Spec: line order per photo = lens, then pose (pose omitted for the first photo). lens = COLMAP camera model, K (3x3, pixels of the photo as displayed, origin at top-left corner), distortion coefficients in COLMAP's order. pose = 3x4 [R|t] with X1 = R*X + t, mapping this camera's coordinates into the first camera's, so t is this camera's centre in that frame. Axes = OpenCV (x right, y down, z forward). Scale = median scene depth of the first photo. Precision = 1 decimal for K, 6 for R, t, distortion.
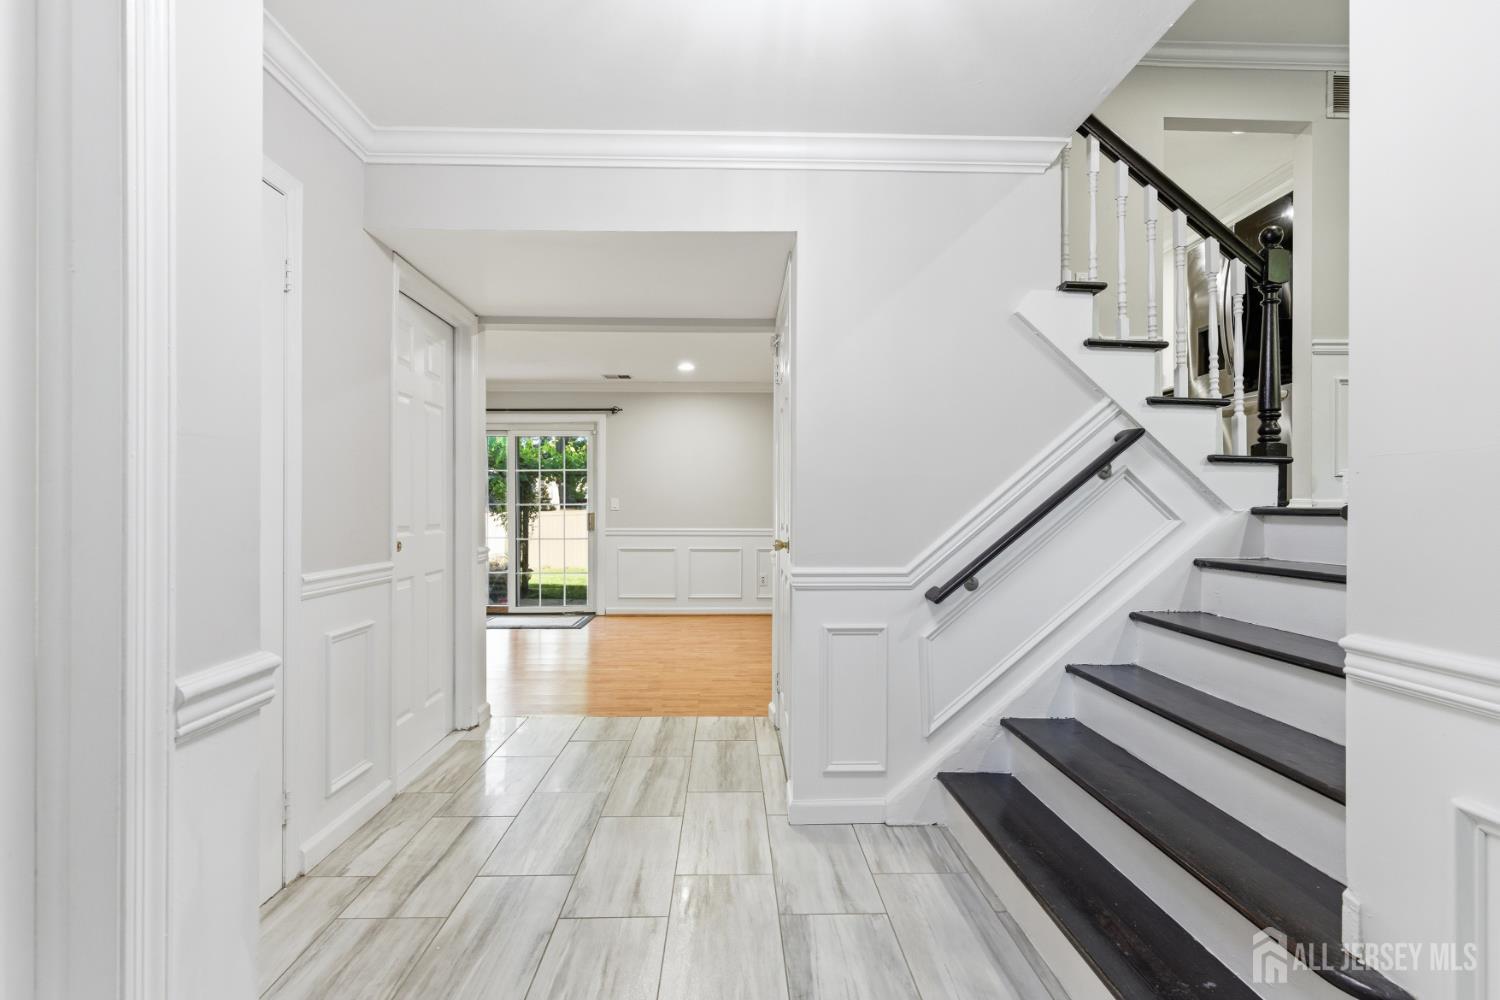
lens RADIAL K [[671.8, 0, 750.5], [0, 671.8, 504.2], [0, 0, 1]] dist [-0.001087, -0.000259]
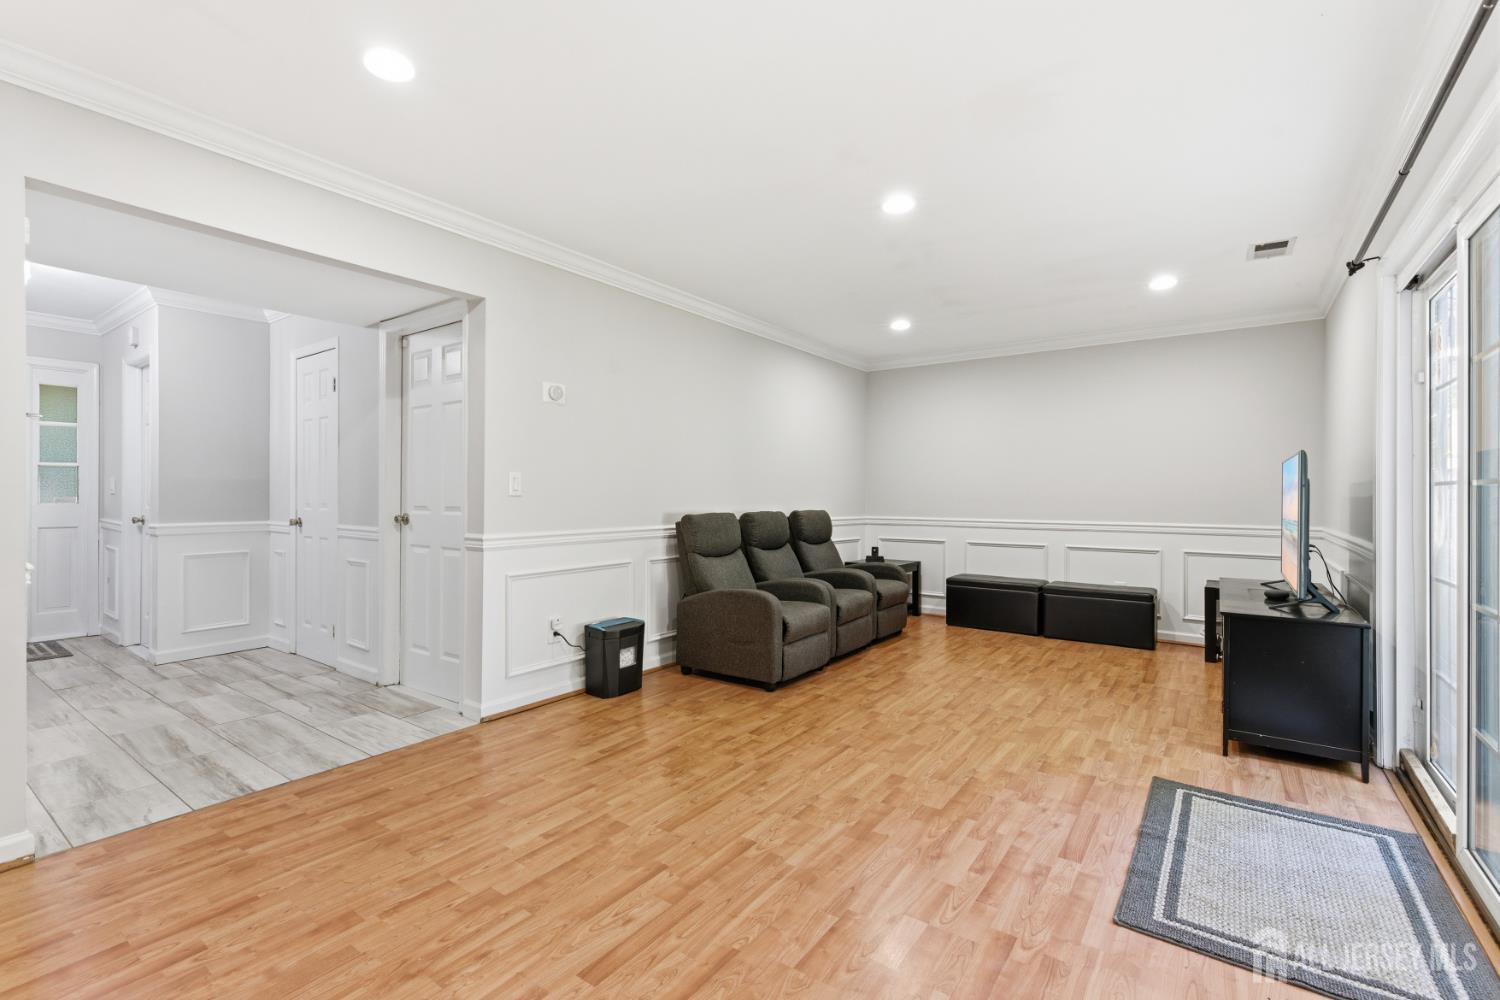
lens RADIAL K [[671.8, 0, 750.7], [0, 671.8, 498.9], [0, 0, 1]] dist [-0.001087, -0.000259]
pose [[-0.612066, -0.005022, -0.790791, 0.107528], [-0.001571, 0.999986, -0.005134, 0.019389], [0.790805, -0.001900, -0.612065, 1.854381]]
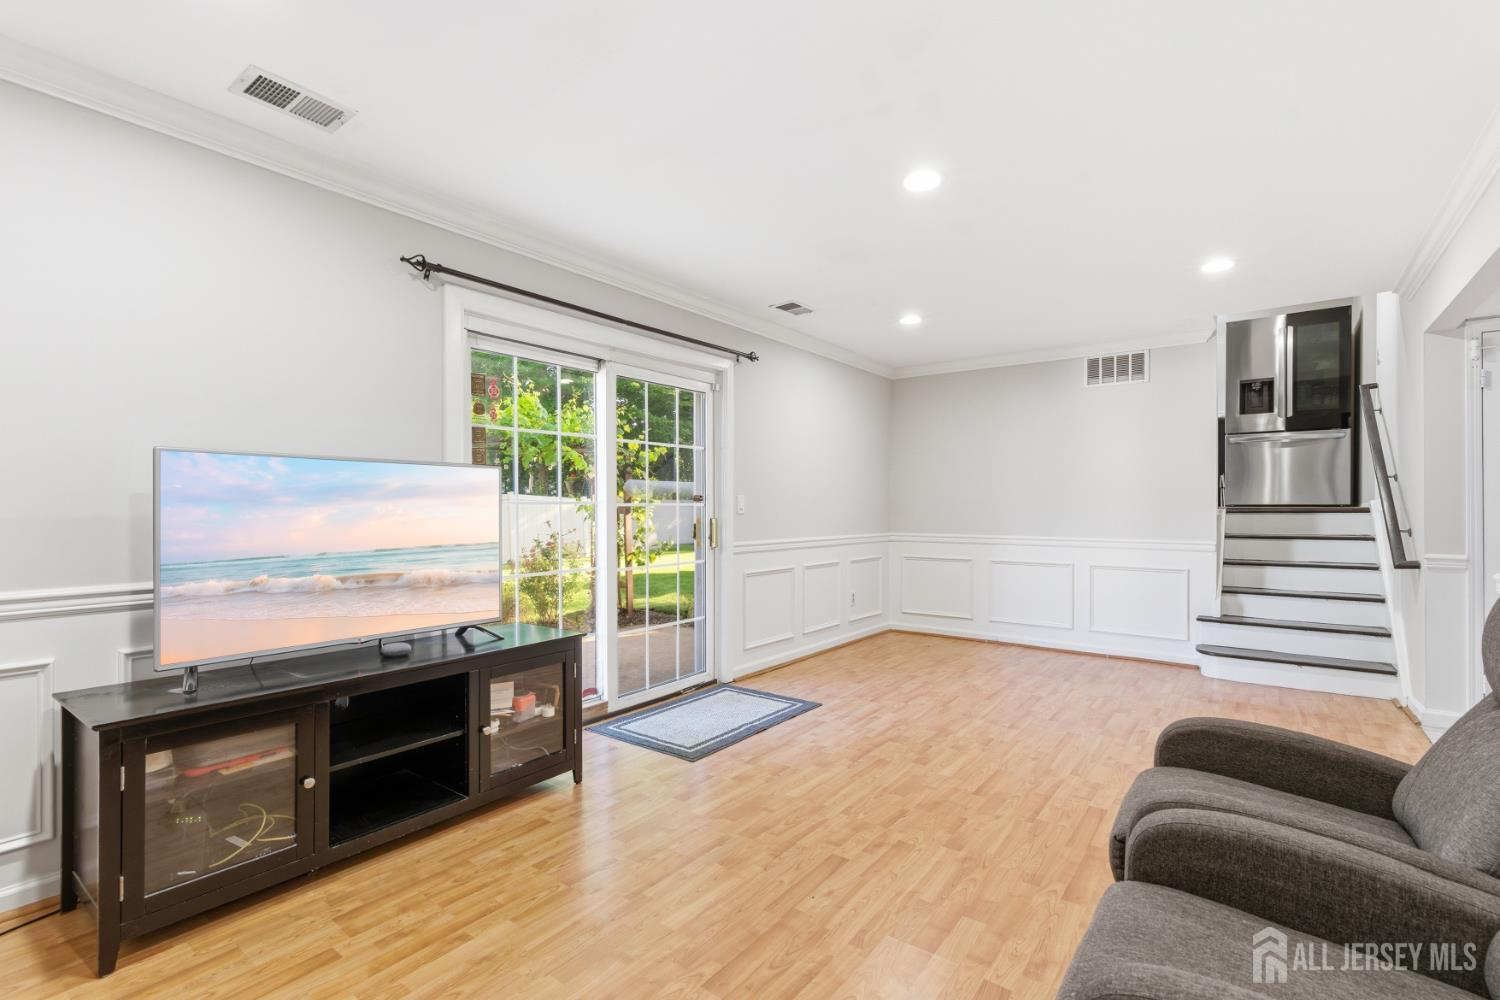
lens RADIAL K [[671.8, 0, 748.9], [0, 671.8, 505.6], [0, 0, 1]] dist [-0.001087, -0.000259]
pose [[0.638227, -0.003314, 0.769841, -1.364028], [-0.002490, 0.999977, 0.006370, -0.005013], [-0.769844, -0.005982, 0.638204, 1.158019]]
